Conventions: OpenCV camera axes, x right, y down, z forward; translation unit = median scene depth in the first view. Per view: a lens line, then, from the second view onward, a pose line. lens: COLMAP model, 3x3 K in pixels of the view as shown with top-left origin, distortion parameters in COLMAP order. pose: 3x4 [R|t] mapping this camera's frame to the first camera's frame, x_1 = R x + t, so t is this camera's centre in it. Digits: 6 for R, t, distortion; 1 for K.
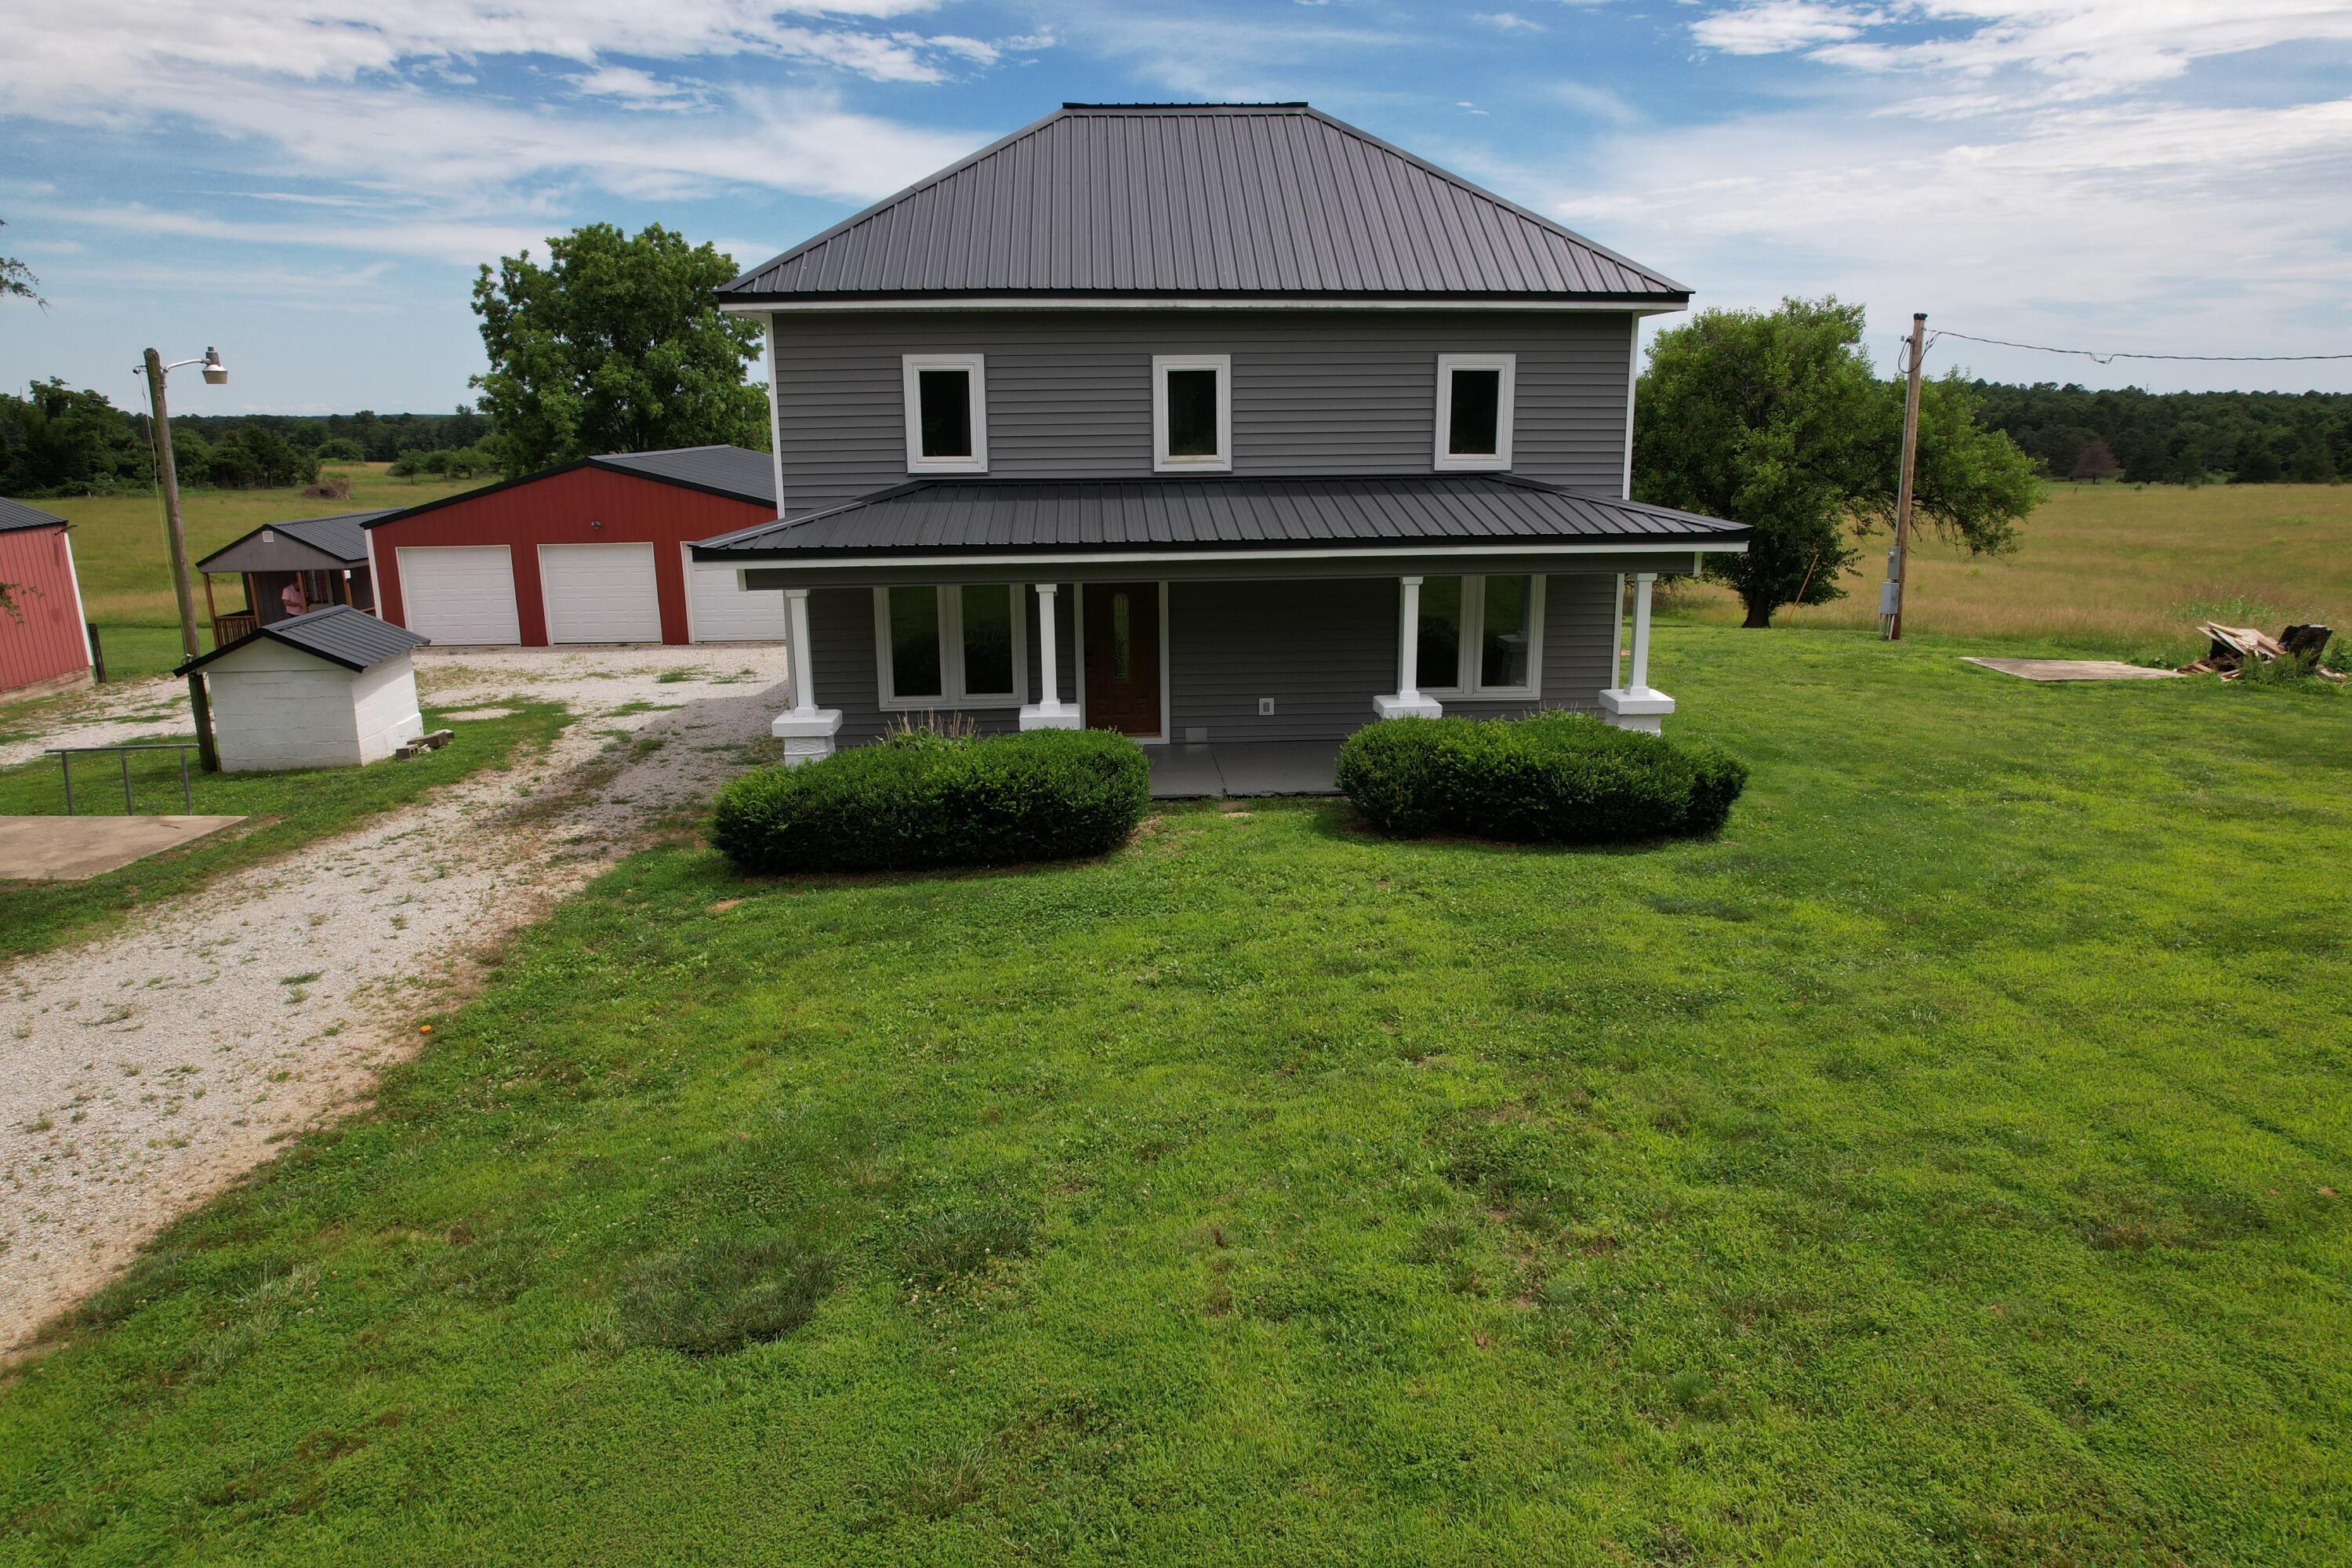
lens RADIAL K [[1506.9, 0, 1176.0], [0, 1506.9, 784.0], [0, 0, 1]] dist [-0.075995, 0.073551]
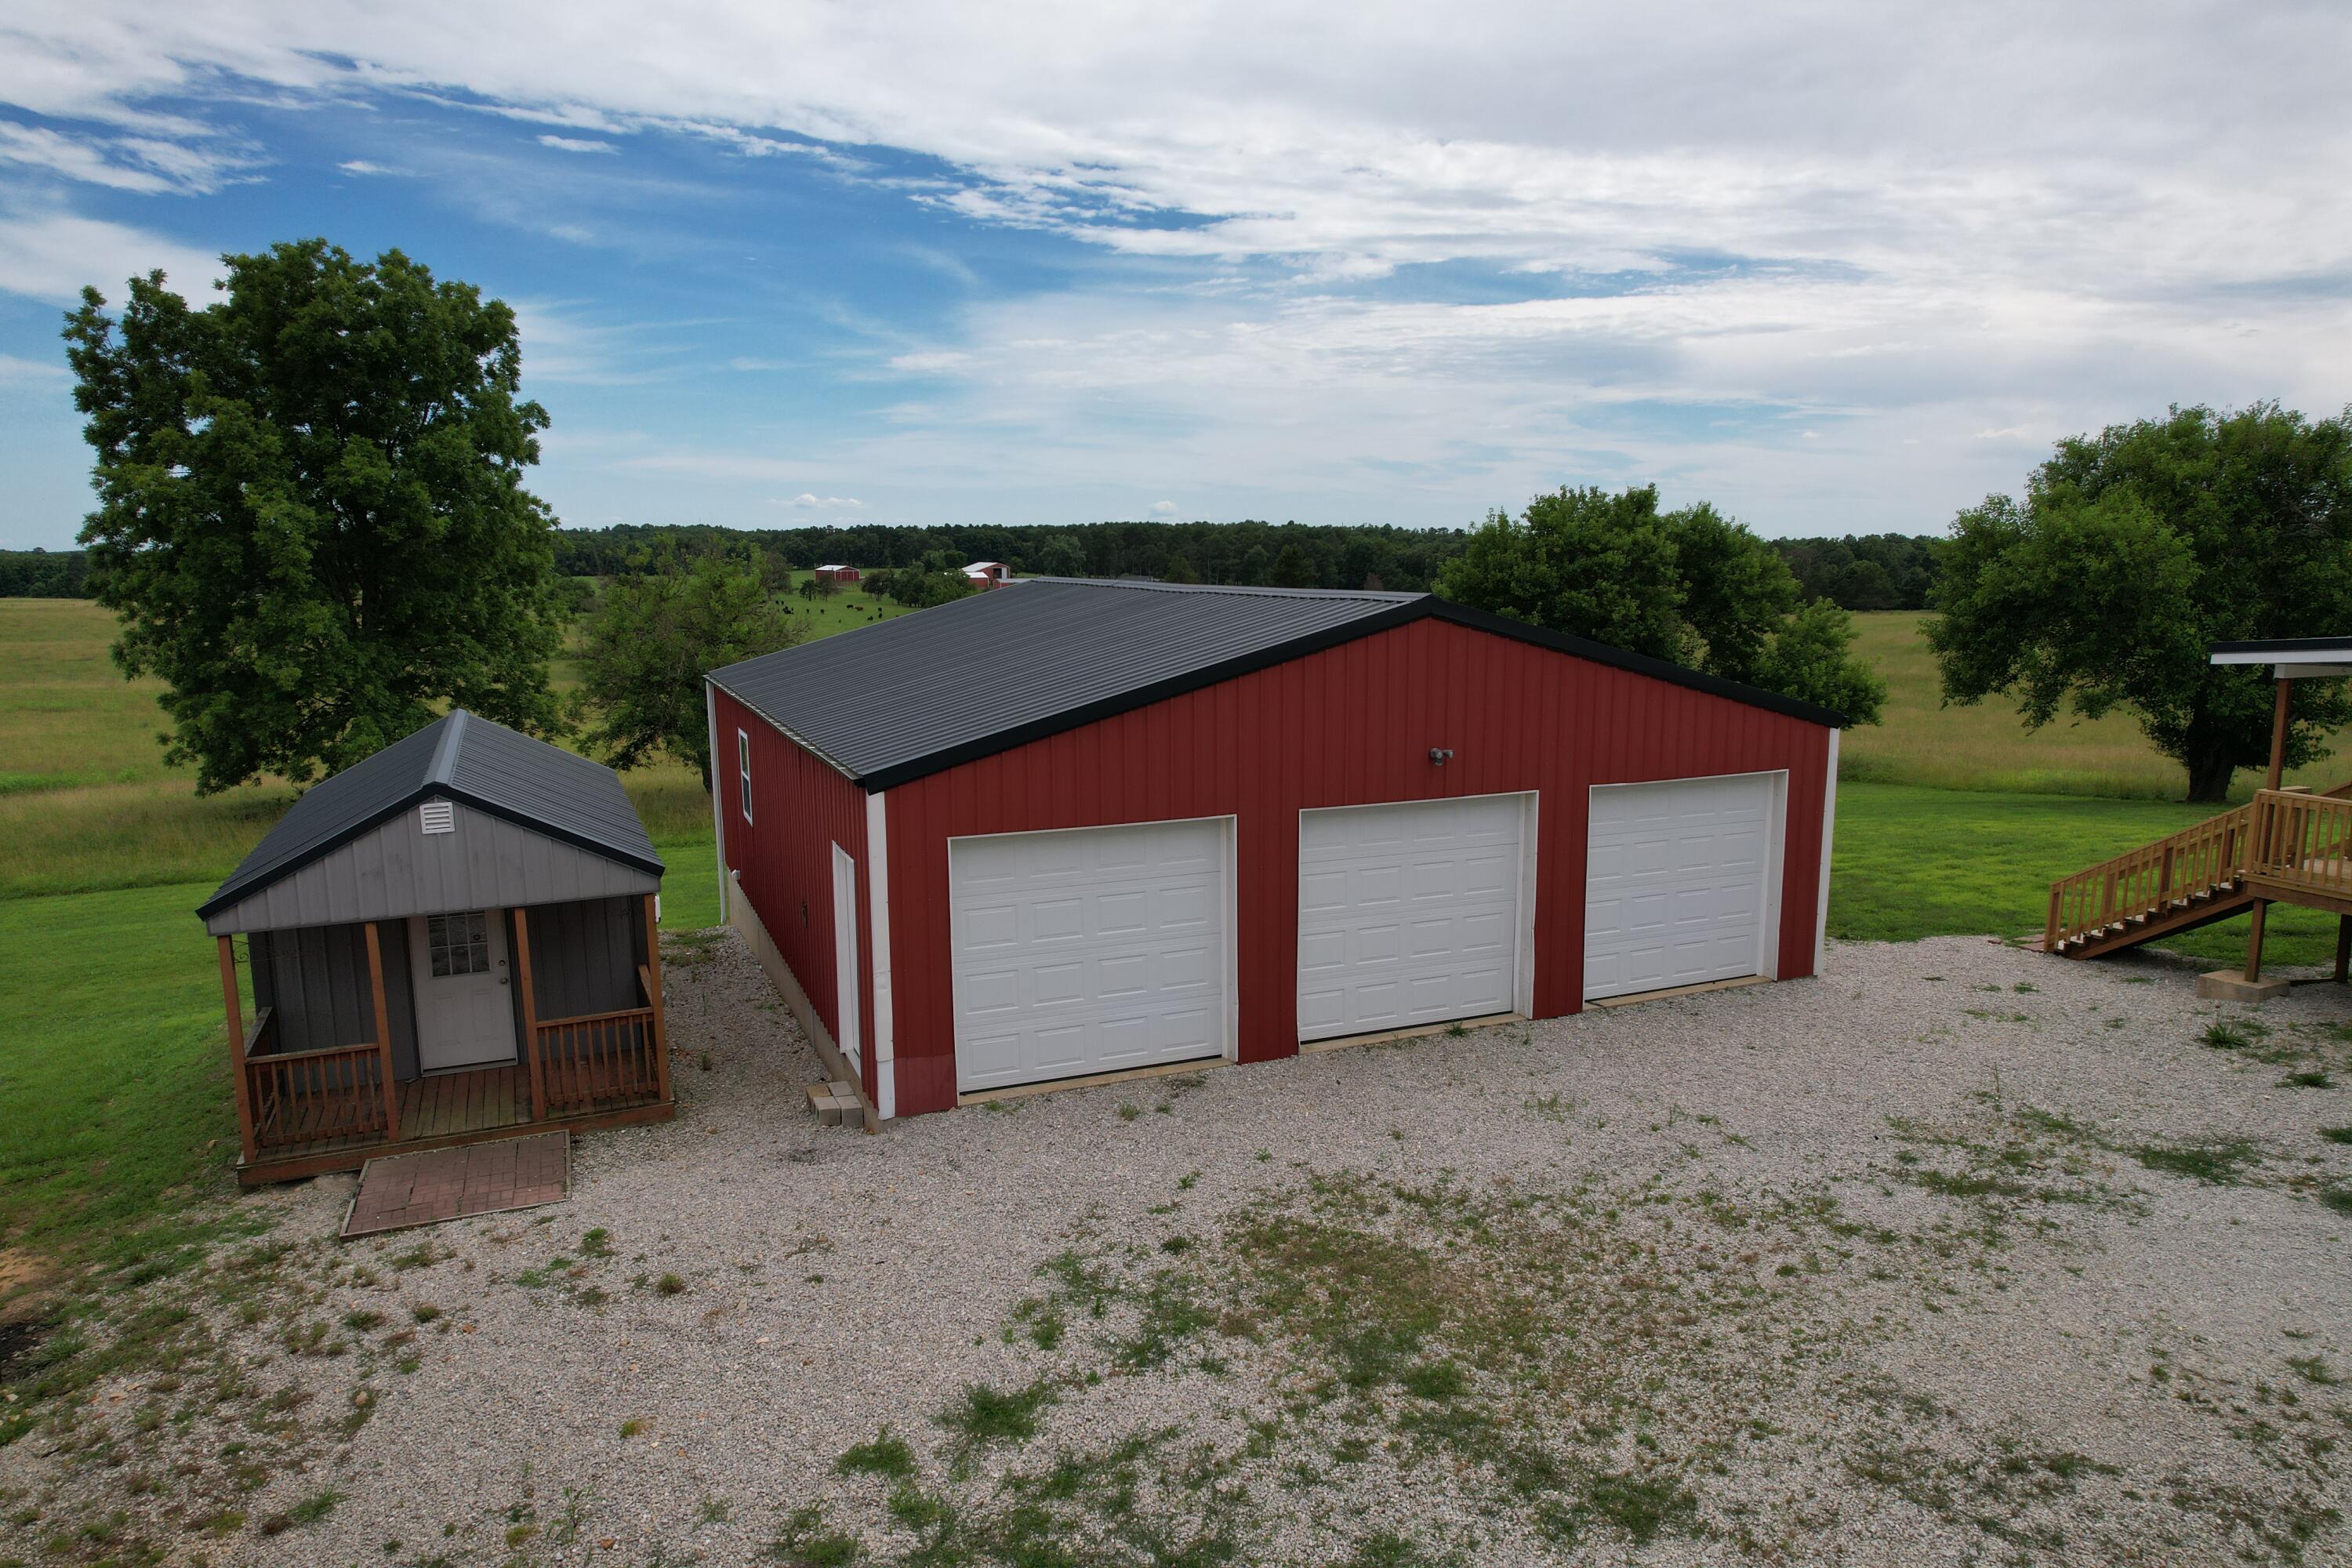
lens RADIAL K [[1506.9, 0, 1176.0], [0, 1506.9, 784.0], [0, 0, 1]] dist [-0.075995, 0.073551]
pose [[0.925668, -0.056106, 0.374153, -0.301439], [0.089921, 0.993231, -0.073529, -0.068888], [-0.367495, 0.101708, 0.924447, 0.310439]]
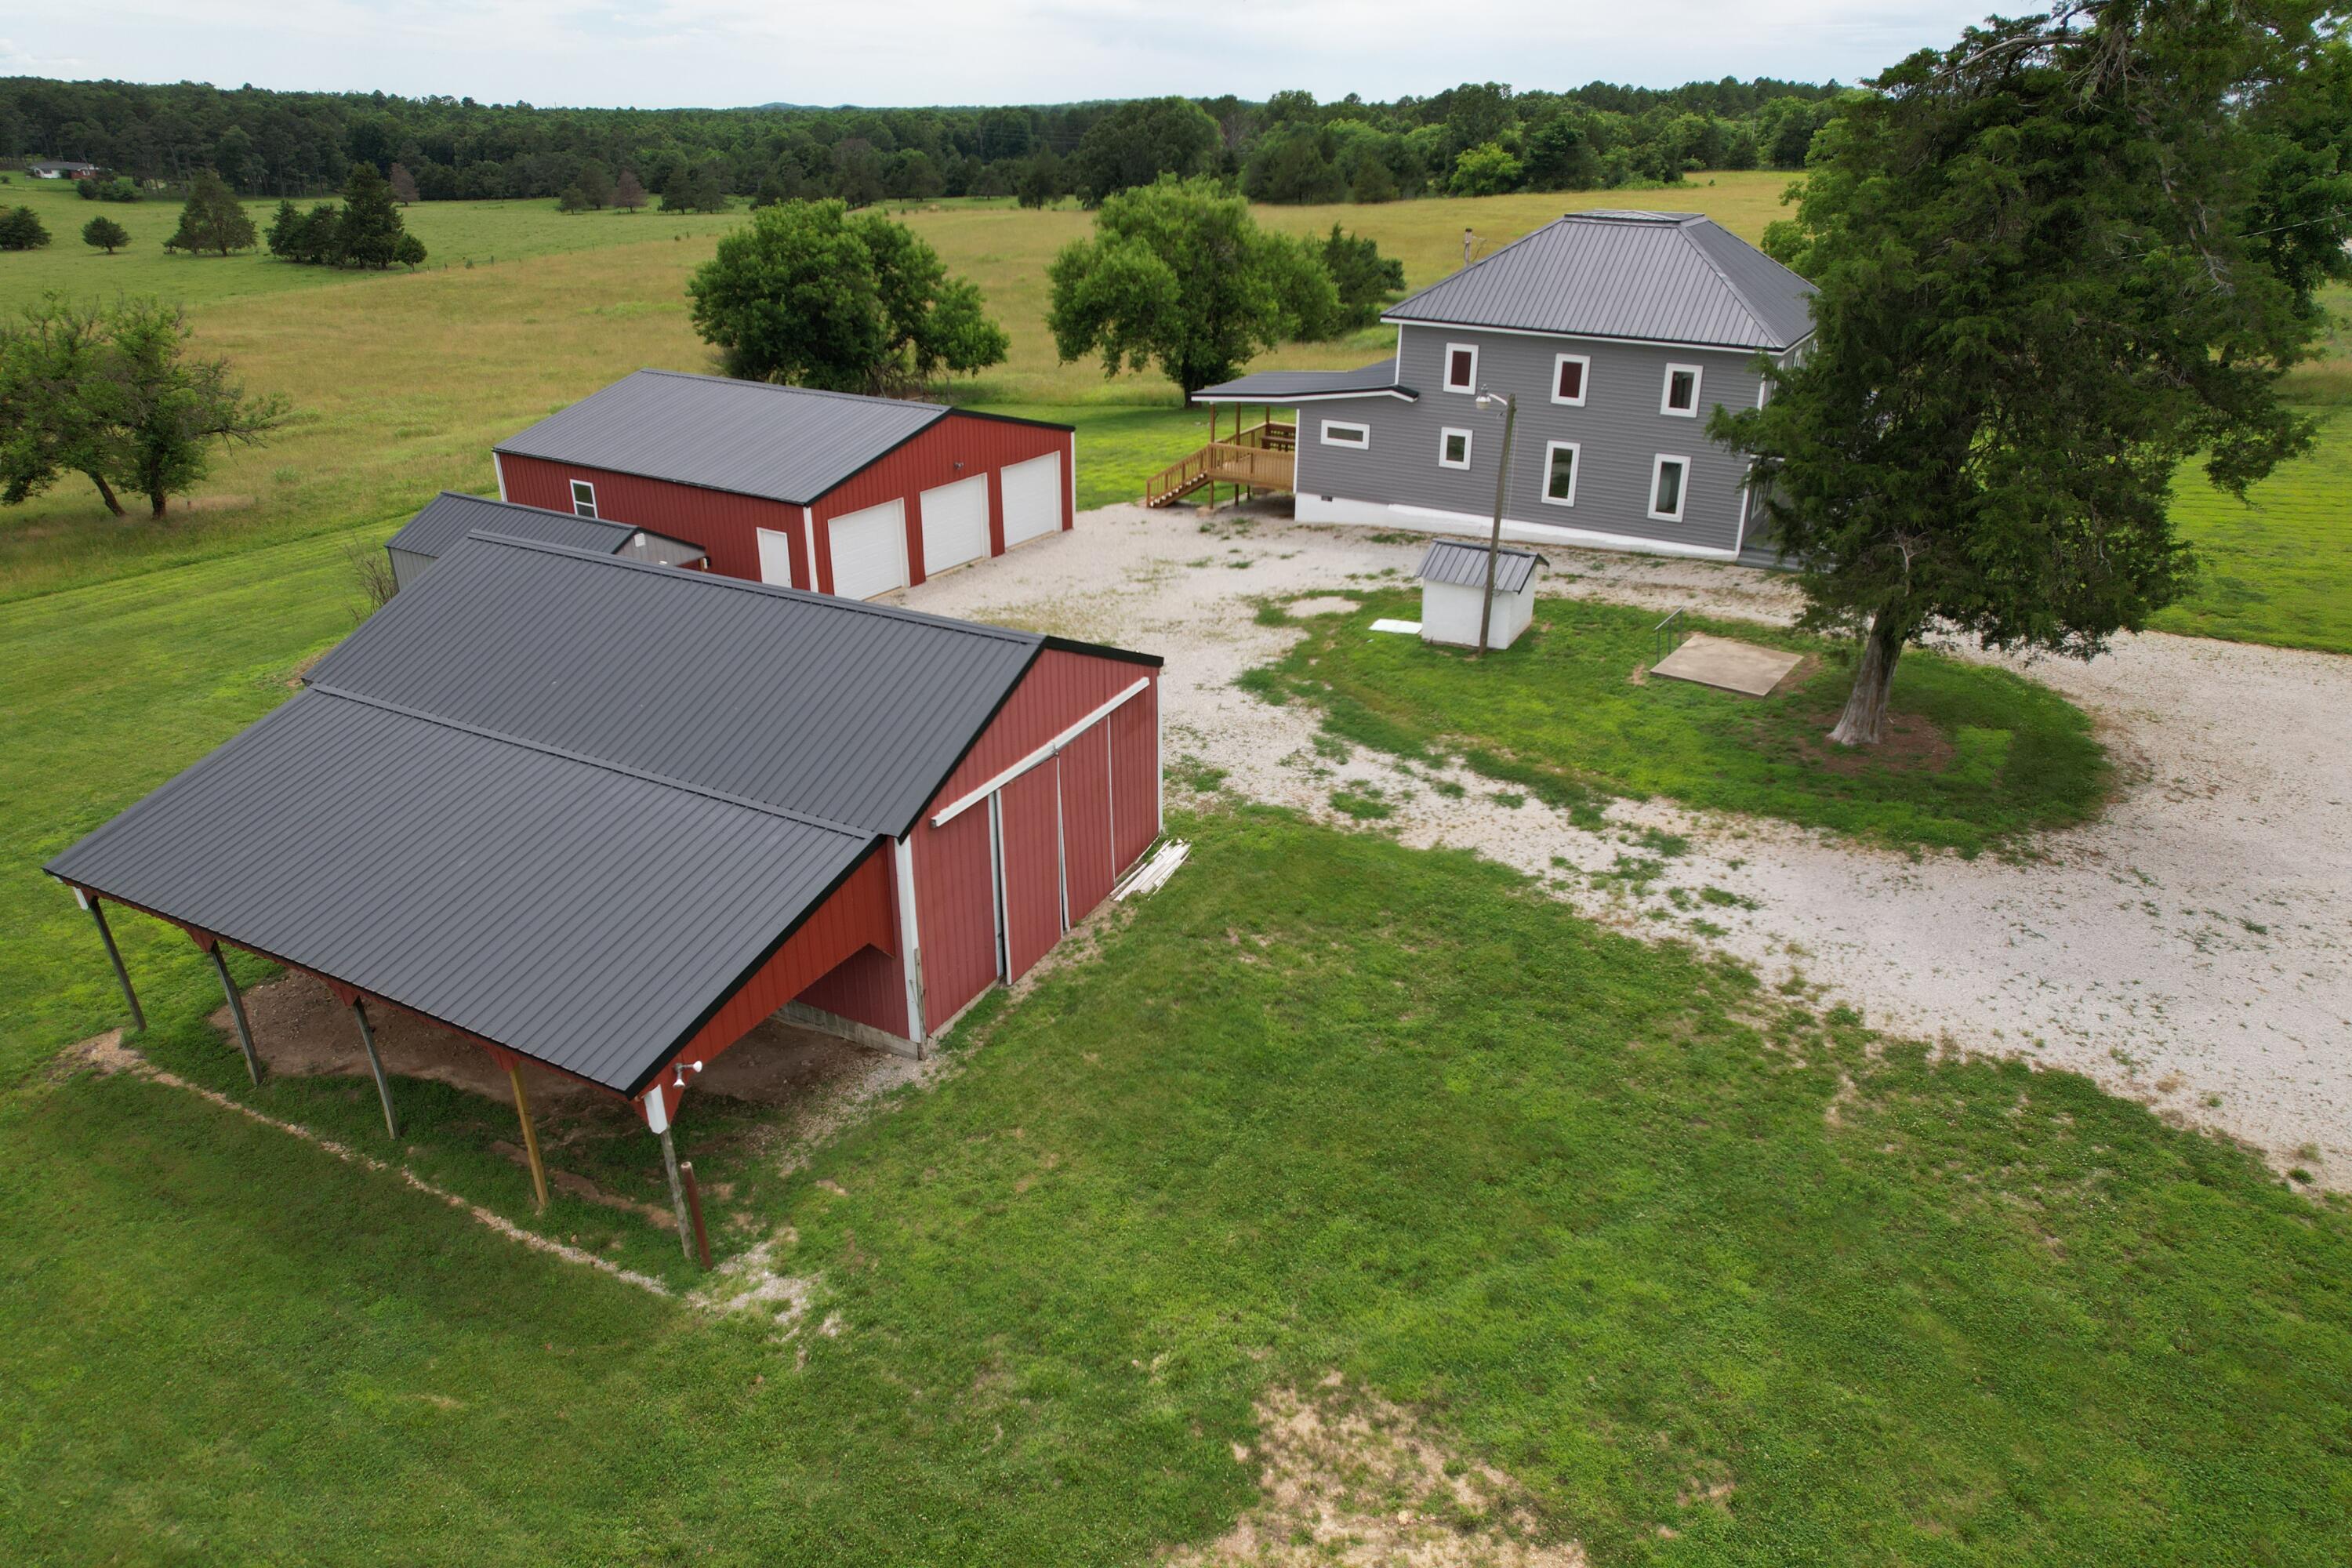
lens RADIAL K [[1506.9, 0, 1176.0], [0, 1506.9, 784.0], [0, 0, 1]] dist [-0.075995, 0.073551]
pose [[0.546513, -0.336874, 0.766707, -0.627330], [0.192793, 0.941544, 0.276270, -0.113104], [-0.814957, -0.003169, 0.579513, 0.087759]]
